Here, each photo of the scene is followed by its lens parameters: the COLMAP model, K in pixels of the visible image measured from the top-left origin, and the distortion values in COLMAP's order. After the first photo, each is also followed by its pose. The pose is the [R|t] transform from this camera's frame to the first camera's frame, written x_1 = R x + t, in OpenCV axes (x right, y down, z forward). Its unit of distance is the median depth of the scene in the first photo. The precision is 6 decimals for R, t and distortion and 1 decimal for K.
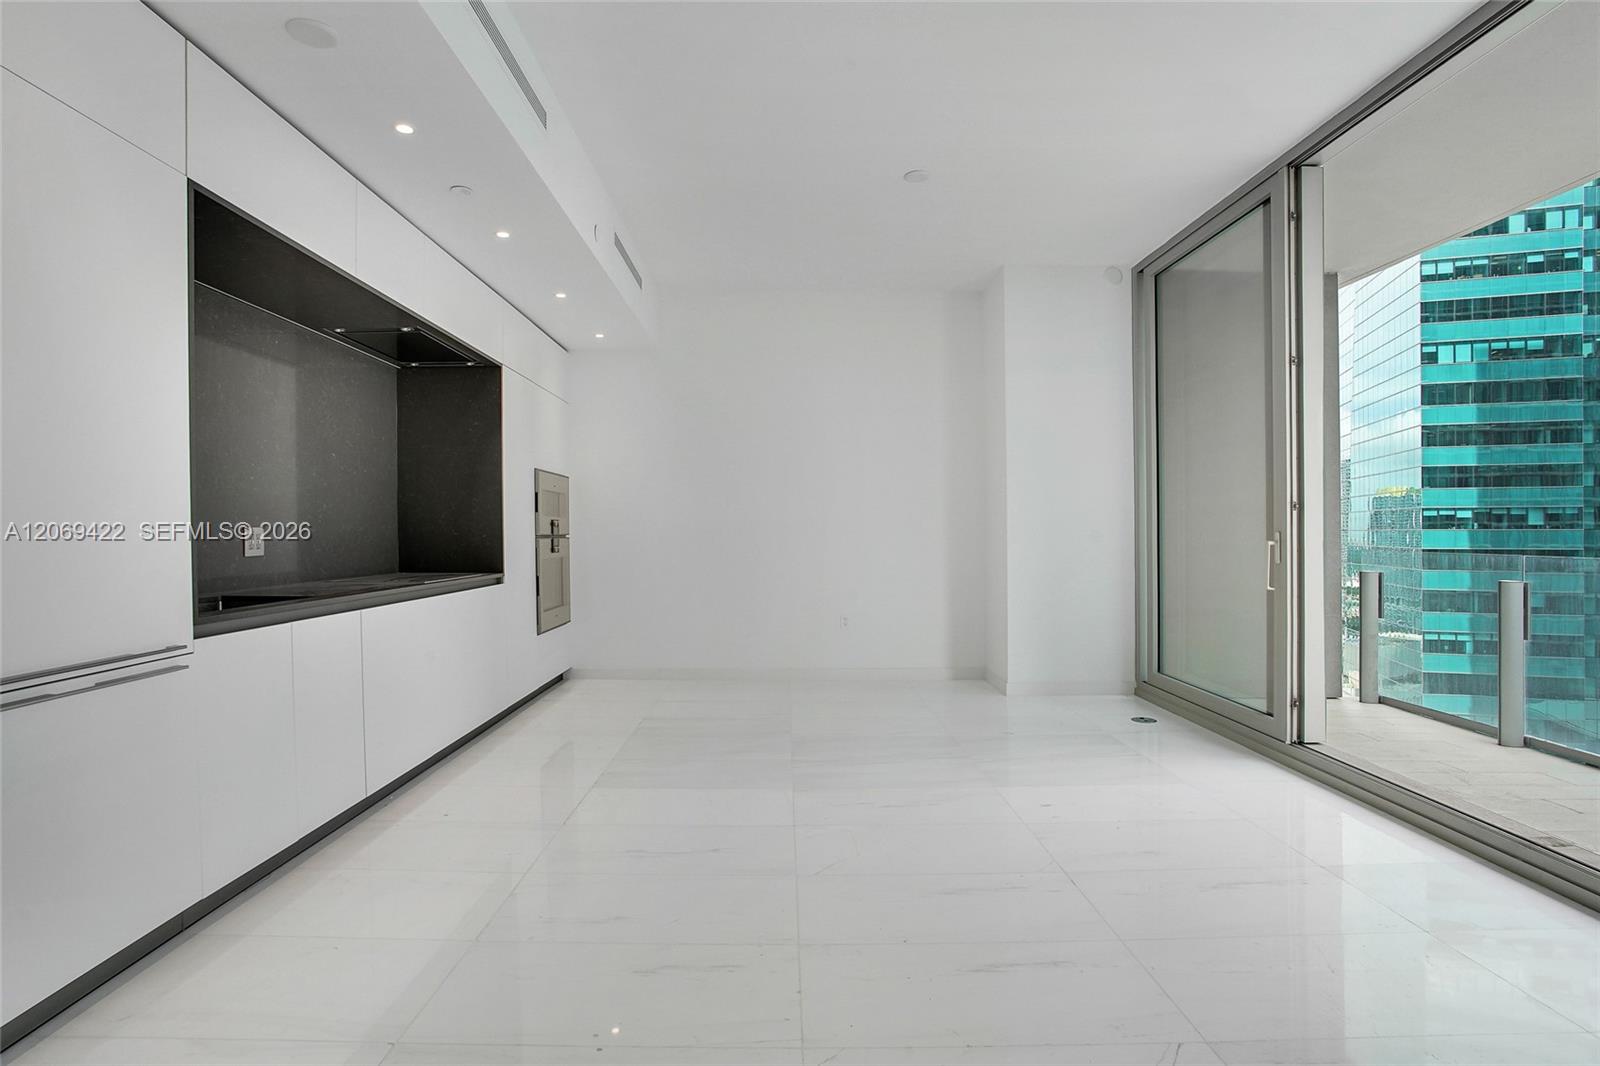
lens RADIAL K [[766.1, 0, 811.4], [0, 766.1, 535.8], [0, 0, 1]] dist [-0.038588, 0.015035]
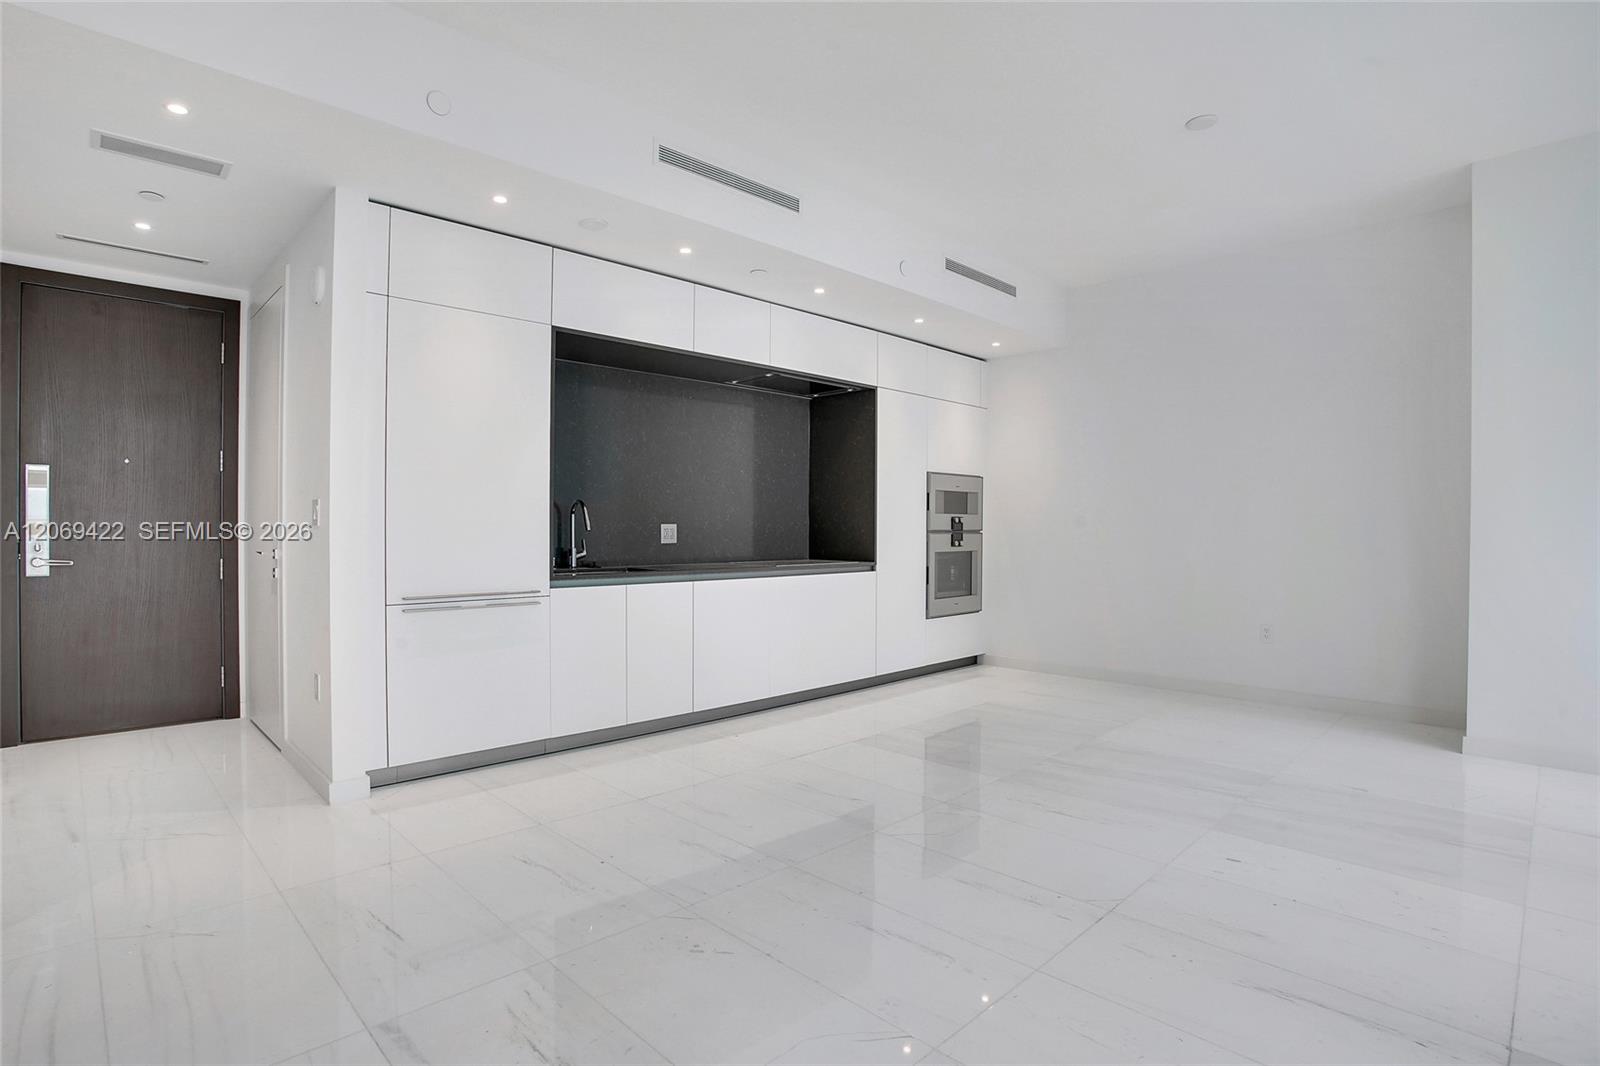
lens RADIAL K [[766.1, 0, 800.6], [0, 766.1, 530.2], [0, 0, 1]] dist [-0.038588, 0.015035]
pose [[0.720240, 0.006061, -0.693699, 0.347669], [-0.007649, 0.999970, 0.000795, -0.001231], [0.693683, 0.004733, 0.720265, 0.052157]]
